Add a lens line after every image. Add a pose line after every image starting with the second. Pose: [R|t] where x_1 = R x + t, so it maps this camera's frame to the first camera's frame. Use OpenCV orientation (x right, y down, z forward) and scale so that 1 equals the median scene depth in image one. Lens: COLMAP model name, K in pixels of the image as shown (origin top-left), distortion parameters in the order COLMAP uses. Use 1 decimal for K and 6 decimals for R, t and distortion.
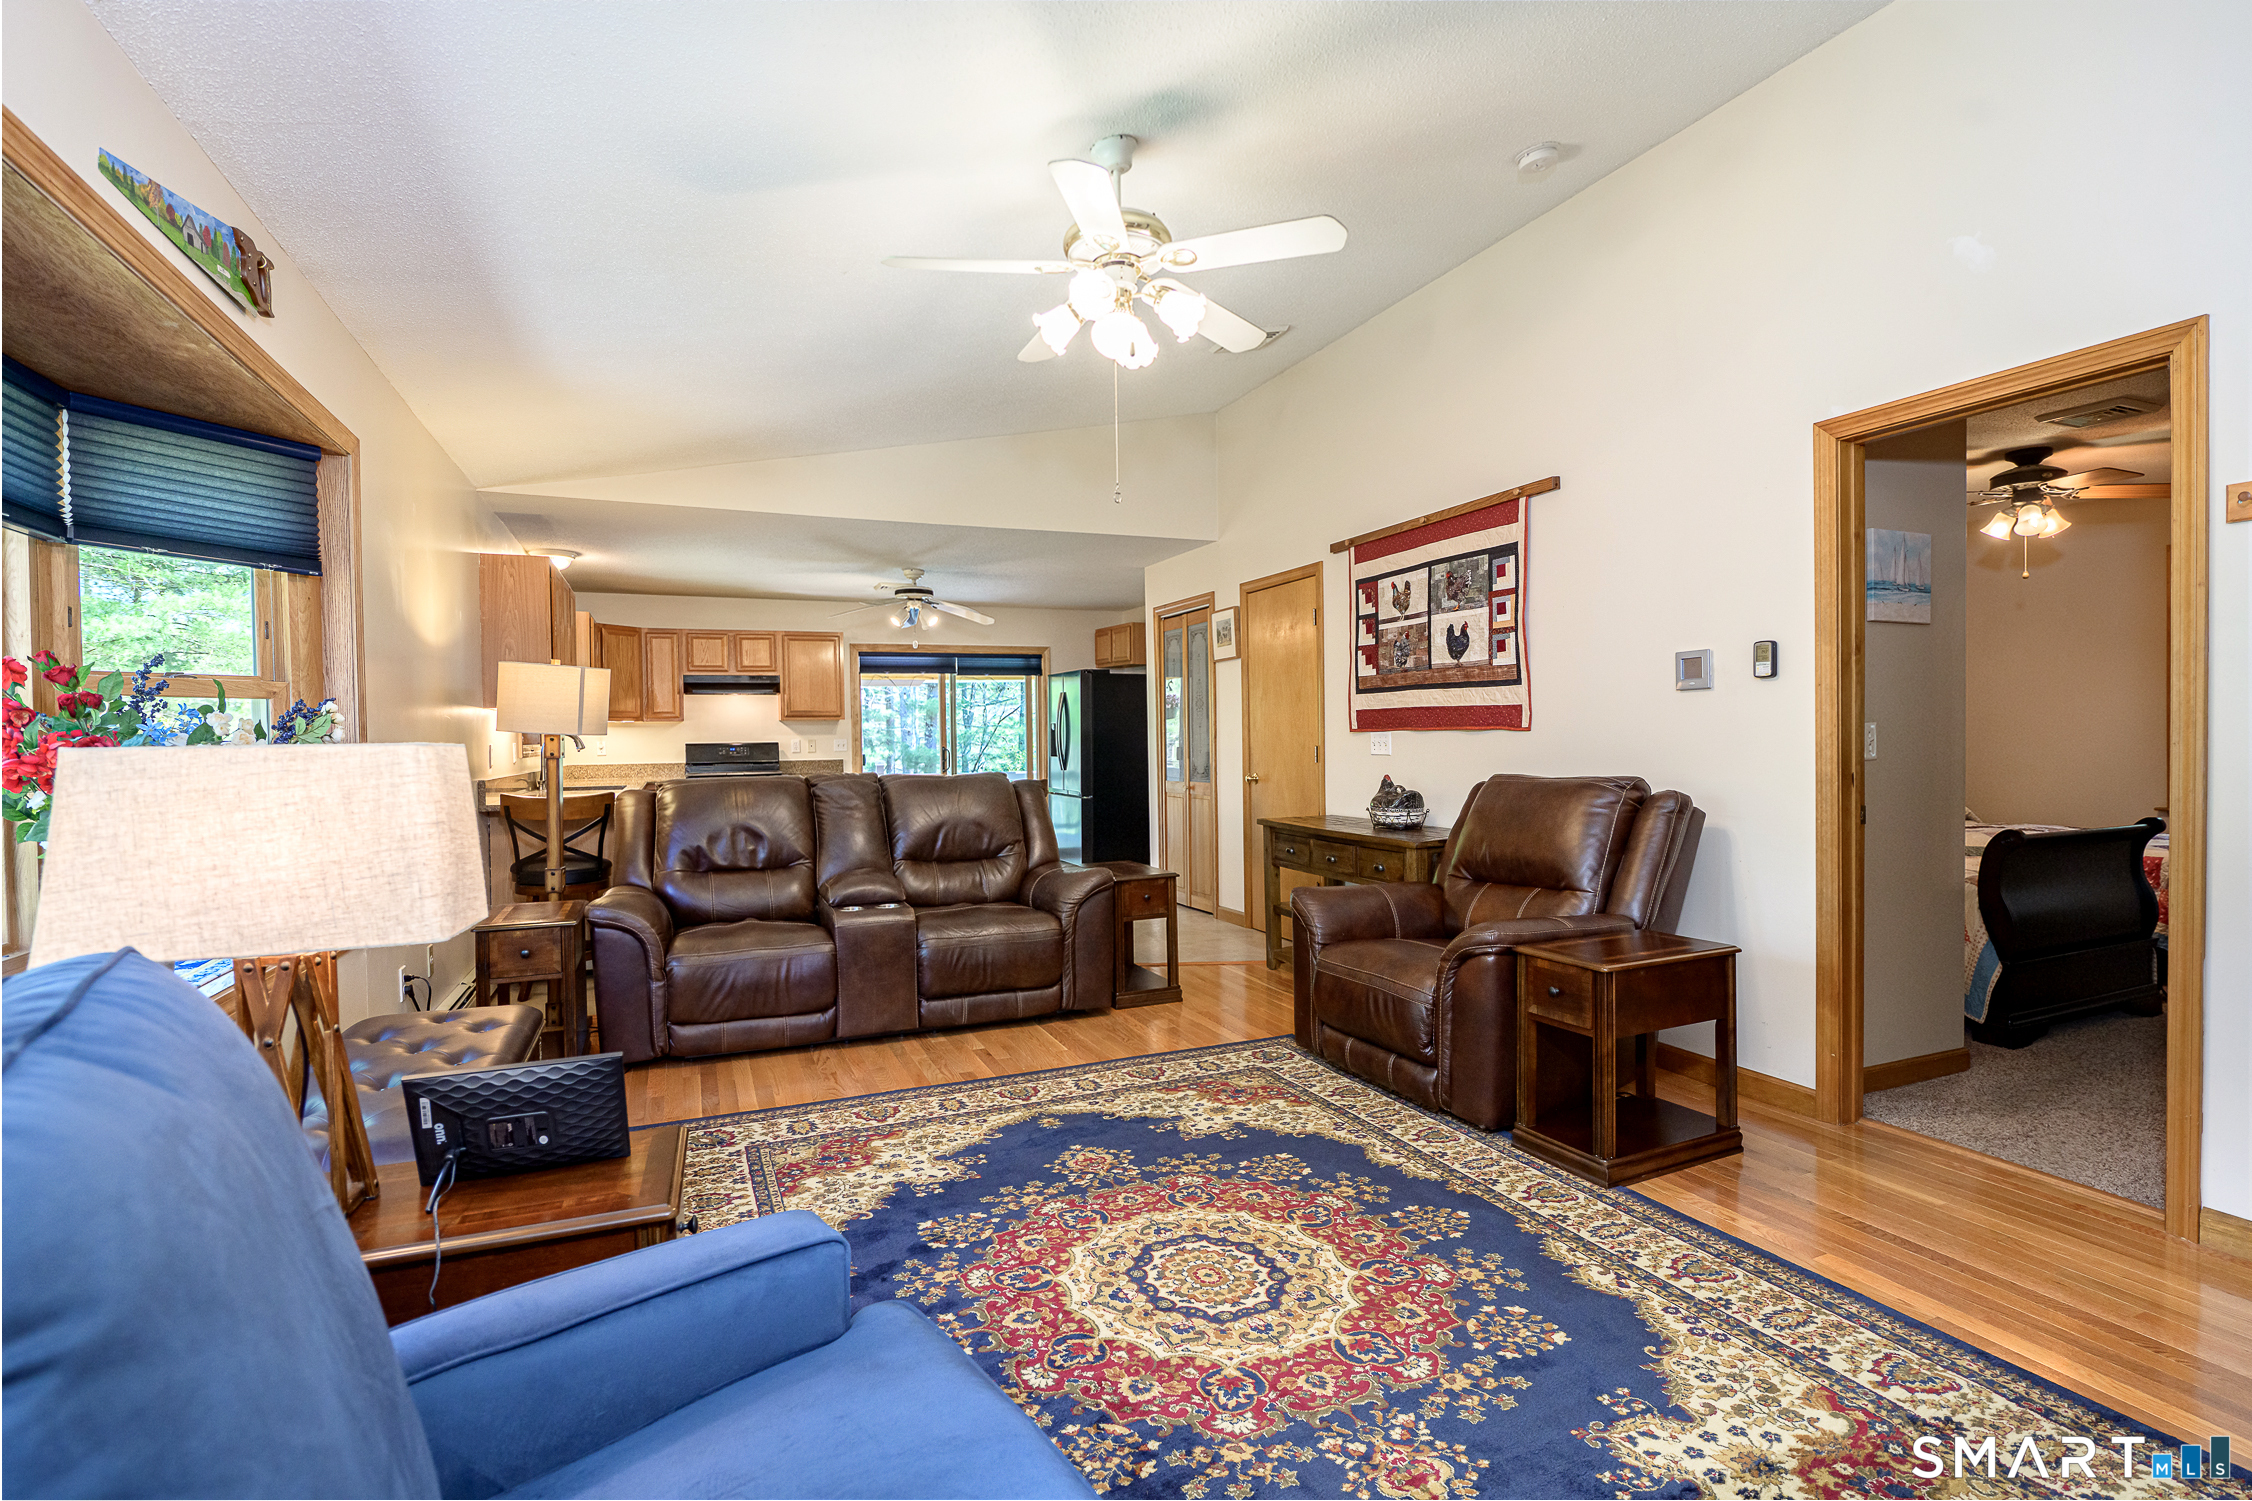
lens RADIAL K [[1055.4, 0, 1125.4], [0, 1055.4, 754.0], [0, 0, 1]] dist [-0.007873, -0.000490]
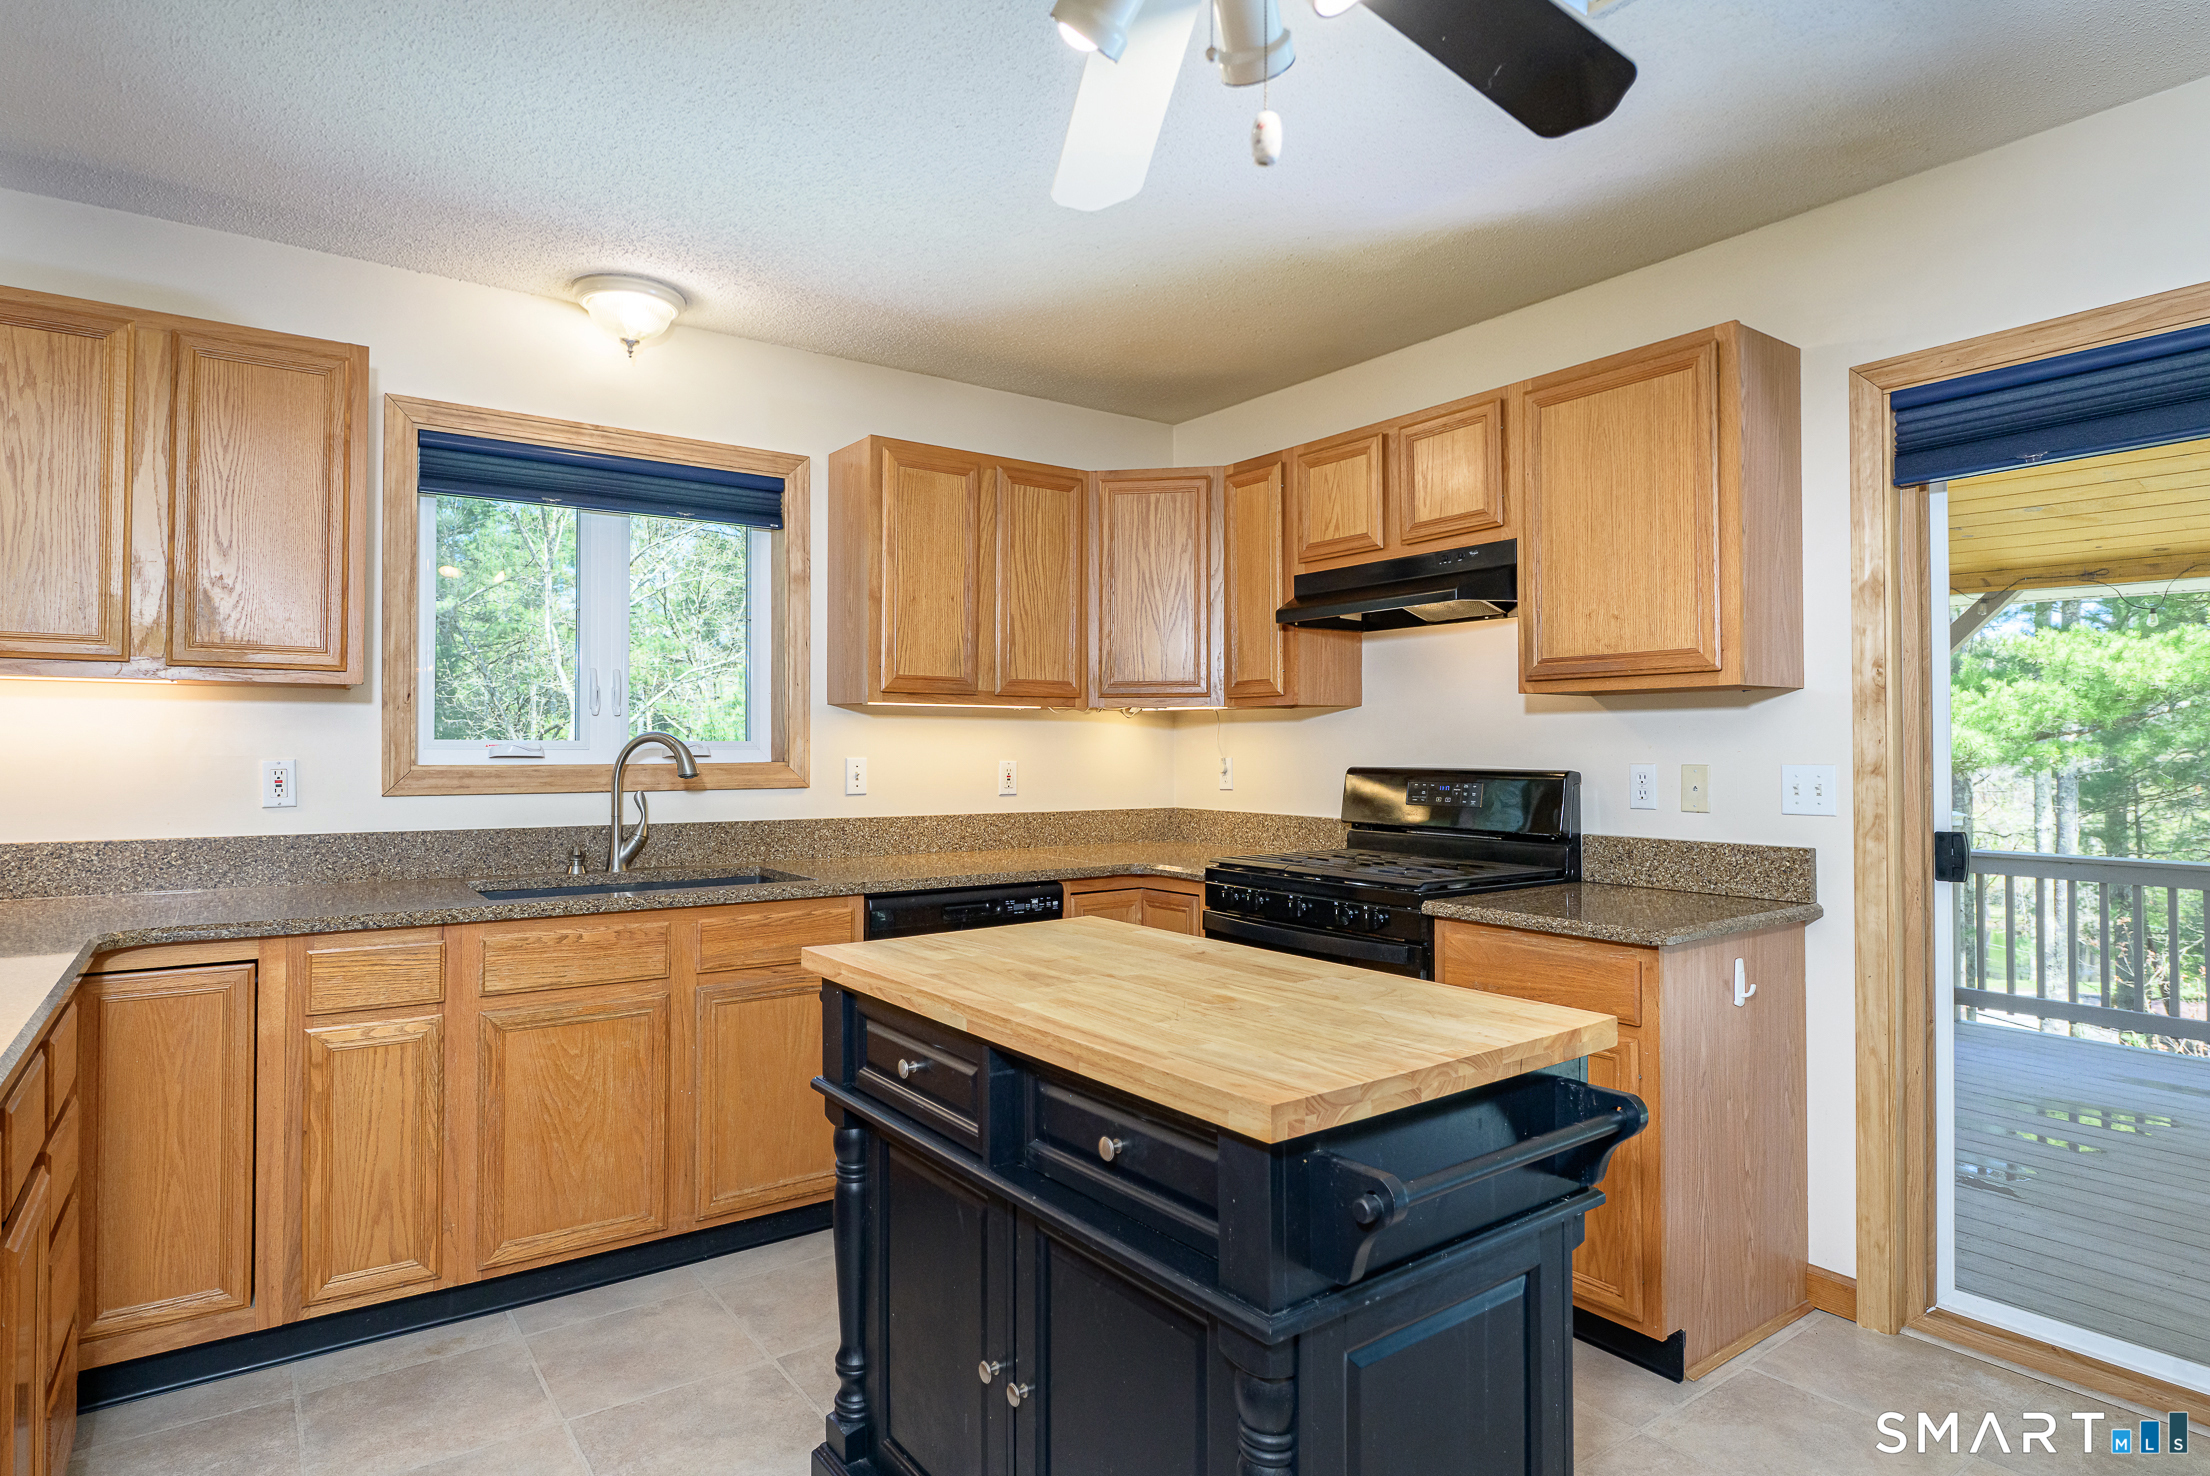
lens RADIAL K [[1205.2, 0, 1105.0], [0, 1205.2, 738.0], [0, 0, 1]] dist [-0.045067, -0.000423]
pose [[0.226707, 0.000114, -0.973963, -0.041660], [-0.019176, 0.999807, -0.004346, -0.017769], [0.973774, 0.019662, 0.226665, 0.823875]]
